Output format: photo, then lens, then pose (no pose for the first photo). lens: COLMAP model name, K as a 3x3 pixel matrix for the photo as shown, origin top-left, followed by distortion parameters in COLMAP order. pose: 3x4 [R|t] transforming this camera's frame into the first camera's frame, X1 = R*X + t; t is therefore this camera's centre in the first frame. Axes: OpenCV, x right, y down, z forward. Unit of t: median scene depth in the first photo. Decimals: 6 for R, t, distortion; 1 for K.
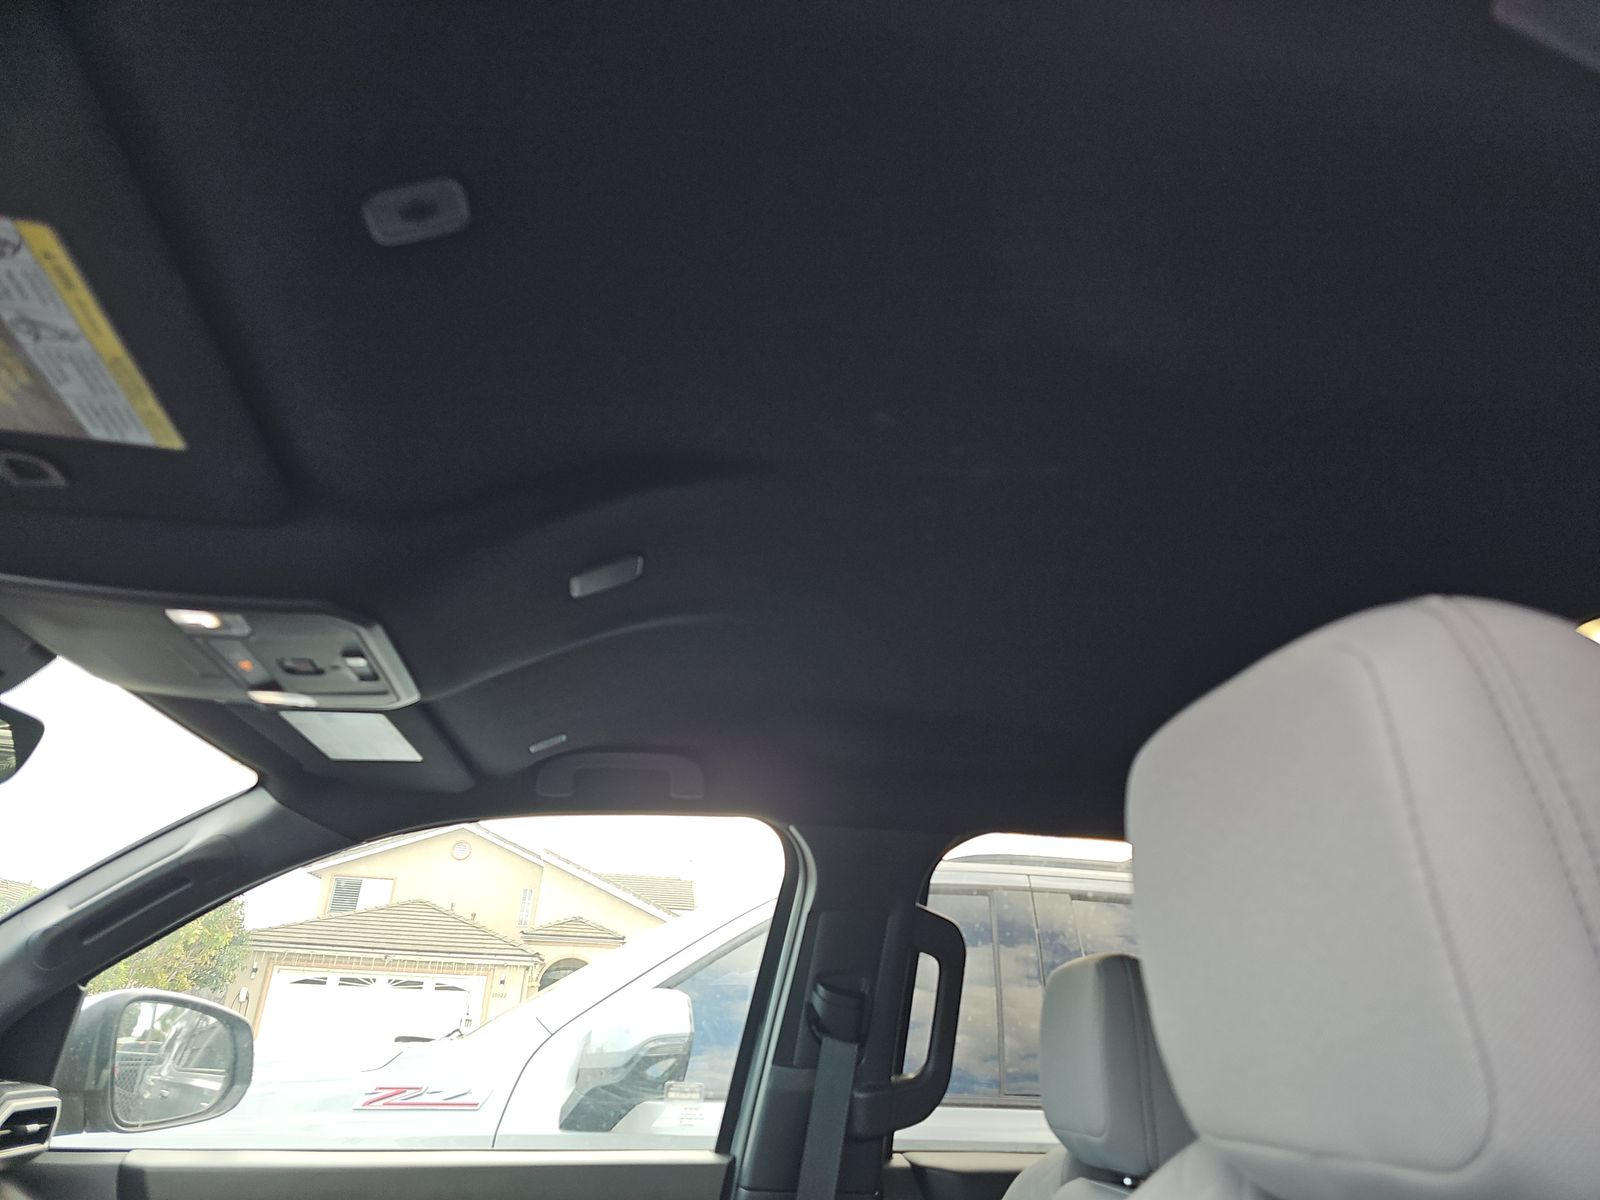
lens RADIAL K [[1051.1, 0, 810.4], [0, 1051.1, 595.4], [0, 0, 1]] dist [0.039067, -0.023545]
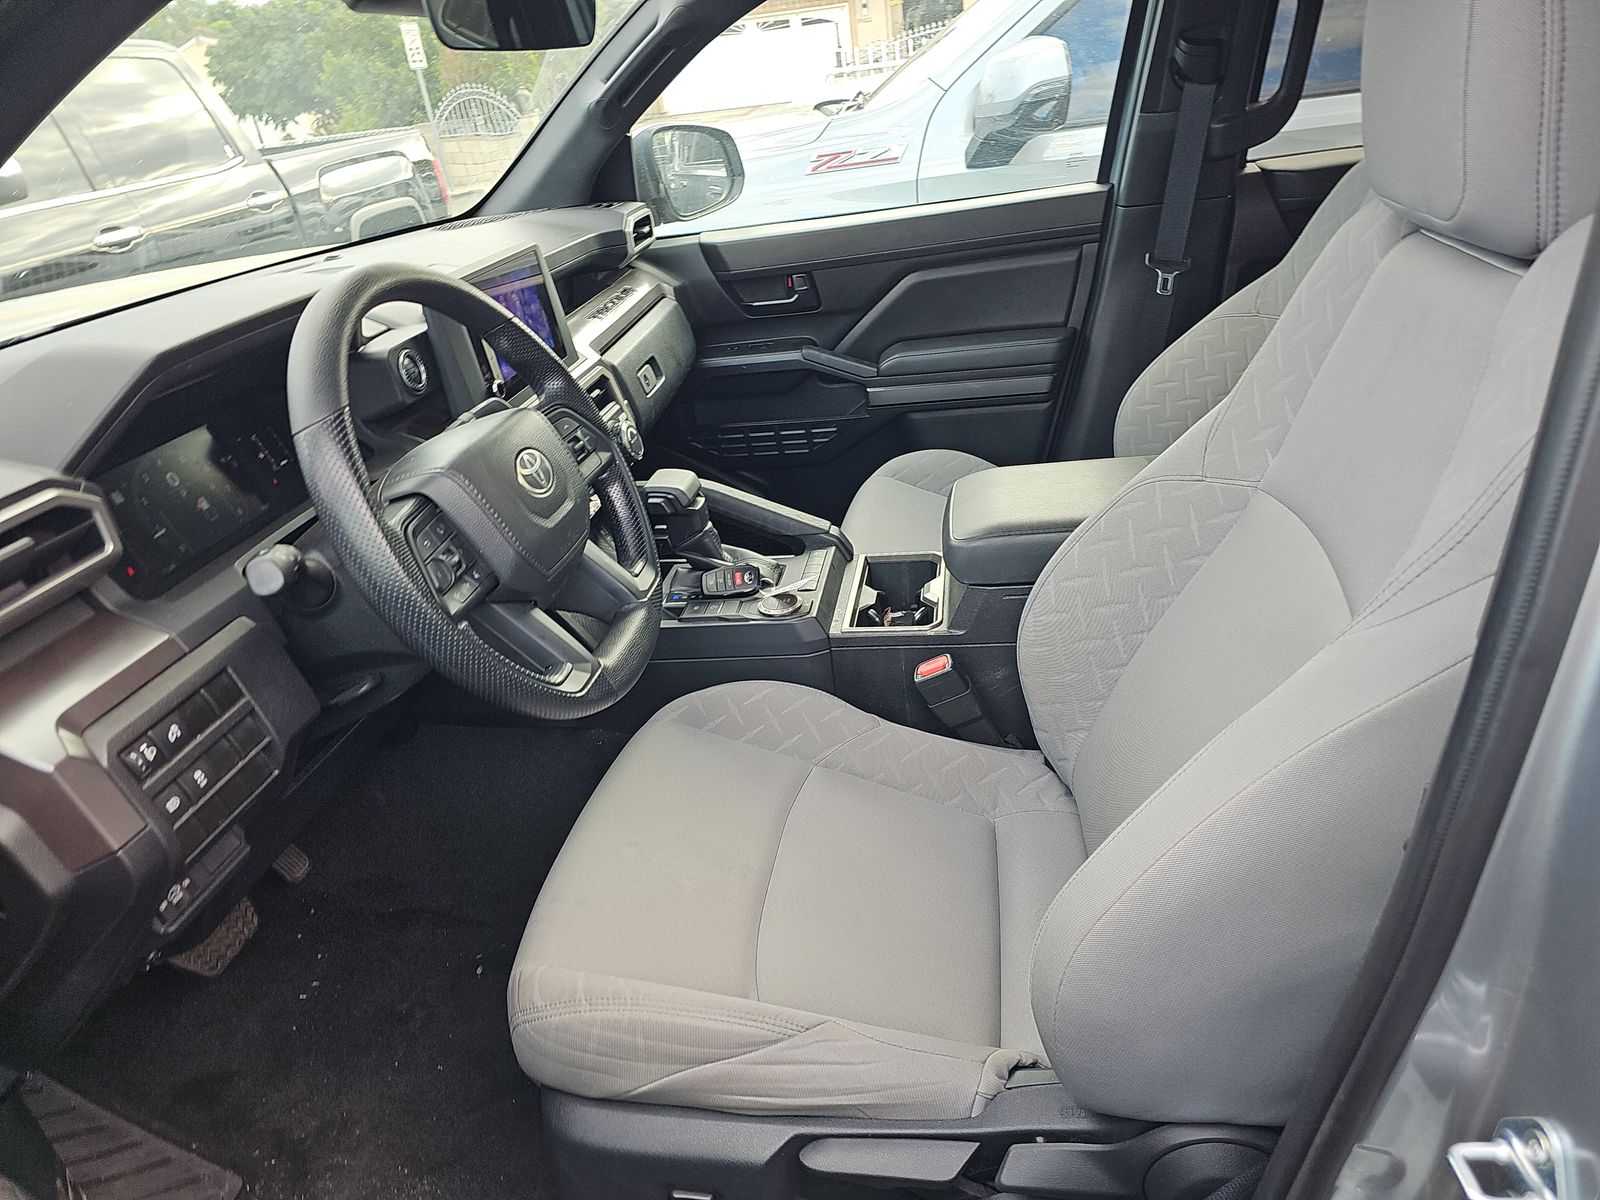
lens RADIAL K [[1051.1, 0, 810.4], [0, 1051.1, 595.4], [0, 0, 1]] dist [0.039067, -0.023545]
pose [[0.938323, 0.003203, -0.345744, 0.030368], [0.264618, 0.636963, 0.724055, -0.183568], [0.222545, -0.770888, 0.596829, -0.240201]]
